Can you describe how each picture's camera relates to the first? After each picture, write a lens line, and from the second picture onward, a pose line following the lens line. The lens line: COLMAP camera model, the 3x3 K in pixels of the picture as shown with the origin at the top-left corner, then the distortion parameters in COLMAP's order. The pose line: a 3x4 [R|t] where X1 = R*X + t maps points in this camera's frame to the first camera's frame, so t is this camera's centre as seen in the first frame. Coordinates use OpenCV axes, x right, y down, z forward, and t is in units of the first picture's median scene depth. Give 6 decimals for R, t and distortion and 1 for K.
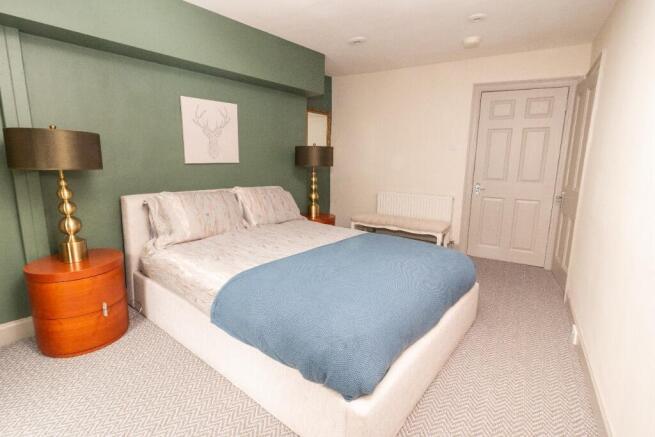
lens RADIAL K [[312.9, 0, 319.0], [0, 312.9, 212.2], [0, 0, 1]] dist [0.003656, 0.000292]
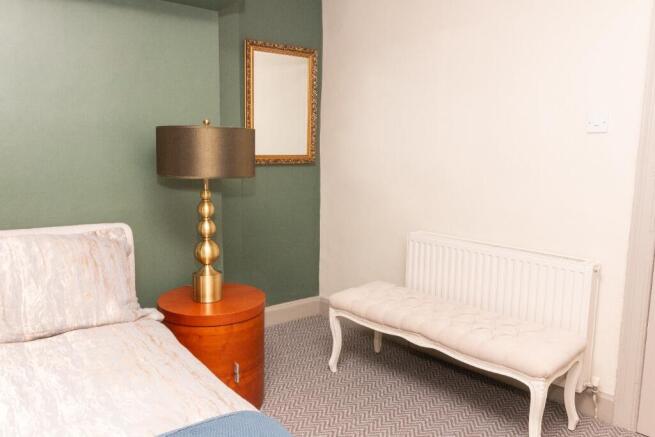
lens RADIAL K [[498.3, 0, 327.5], [0, 498.3, 218.5], [0, 0, 1]] dist [0.001670, 0.002586]
pose [[0.978768, 0.028857, -0.202931, 0.259144], [-0.033825, 0.999206, -0.021054, -0.084147], [0.202163, 0.027471, 0.978967, 0.407795]]
